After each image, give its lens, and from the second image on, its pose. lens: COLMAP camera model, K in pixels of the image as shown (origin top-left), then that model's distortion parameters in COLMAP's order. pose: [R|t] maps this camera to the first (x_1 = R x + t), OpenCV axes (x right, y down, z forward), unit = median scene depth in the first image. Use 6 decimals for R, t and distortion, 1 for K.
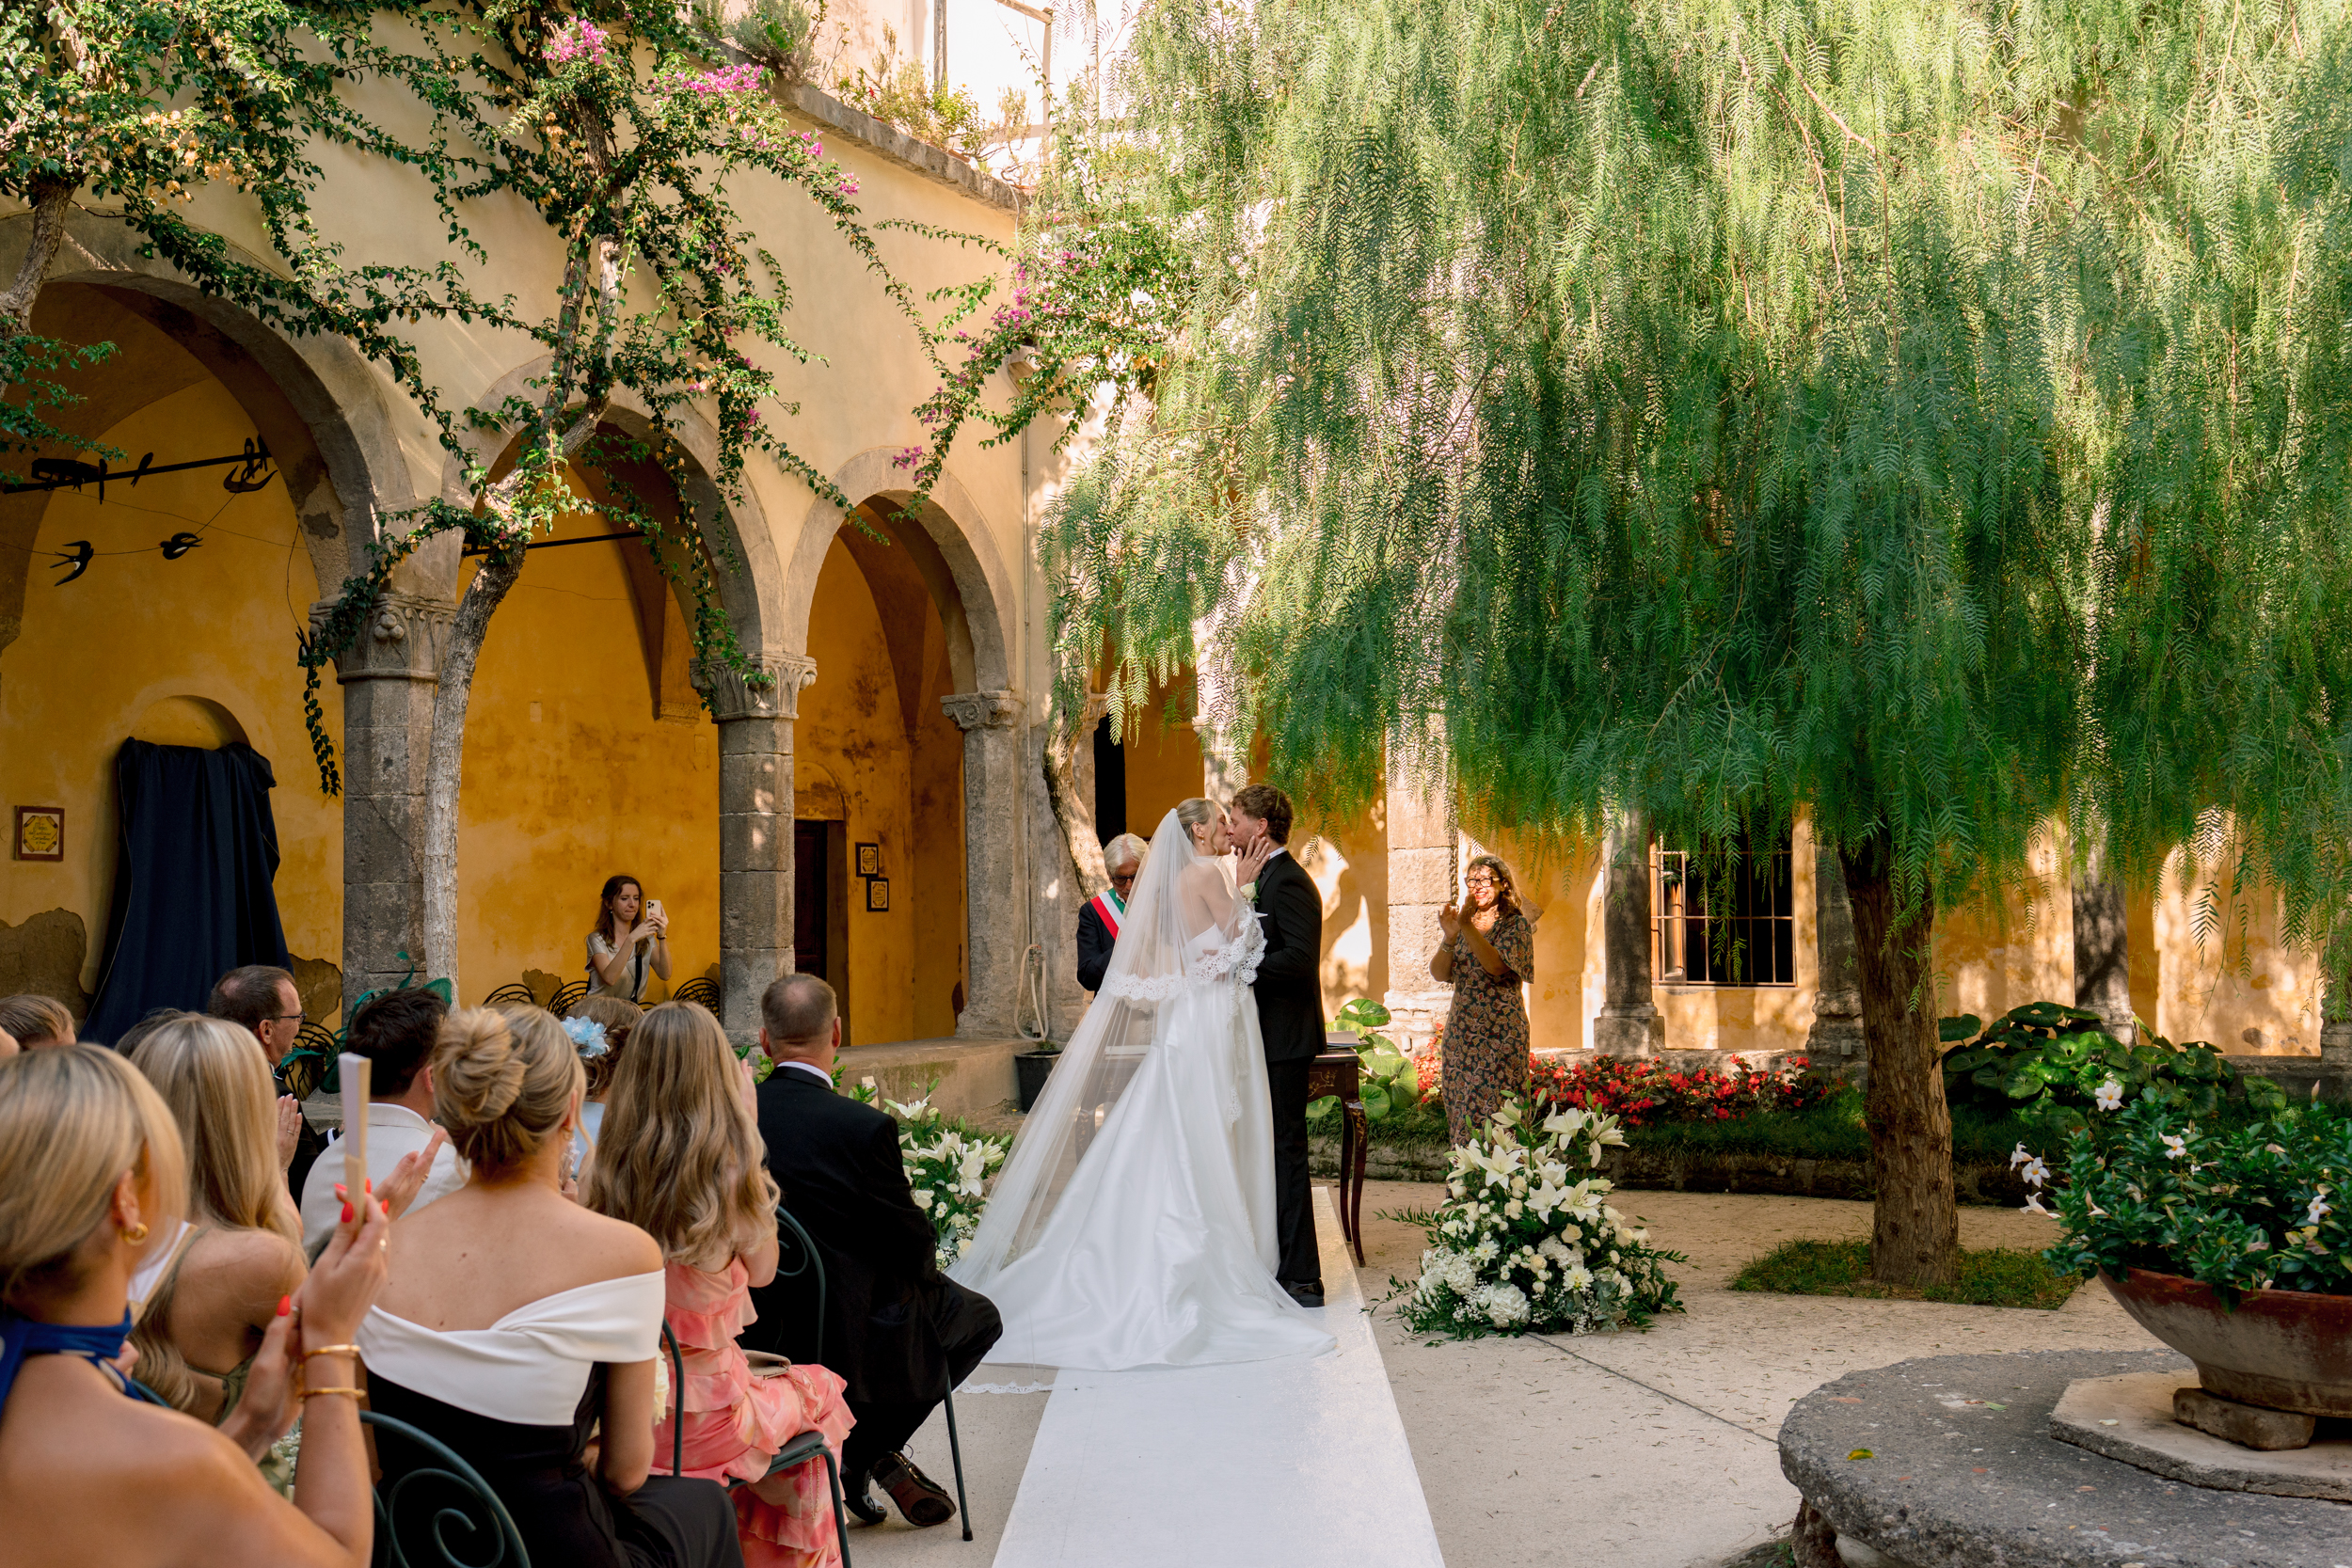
lens RADIAL K [[2316.1, 0, 1176.0], [0, 2316.1, 784.0], [0, 0, 1]] dist [-0.003208, 0.011721]
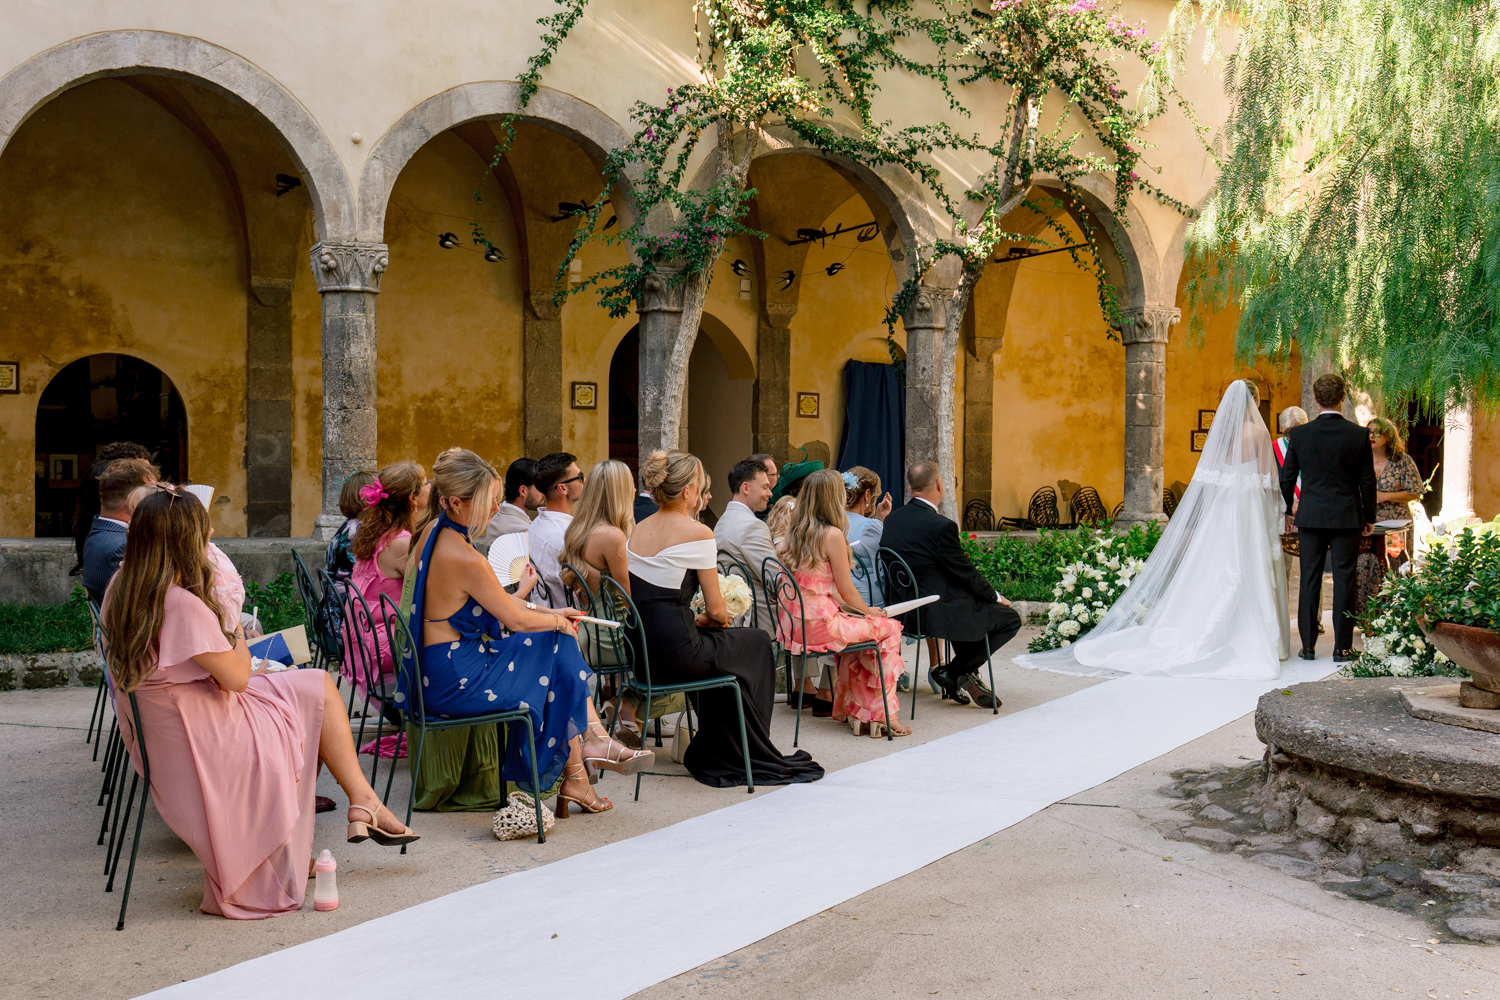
lens RADIAL K [[1477.3, 0, 750.0], [0, 1477.3, 500.0], [0, 0, 1]] dist [-0.003208, 0.011721]
pose [[0.812699, 0.038808, -0.581390, 0.387824], [0.007865, 0.996958, 0.077541, 0.004080], [0.582631, -0.067591, 0.809921, -0.208408]]
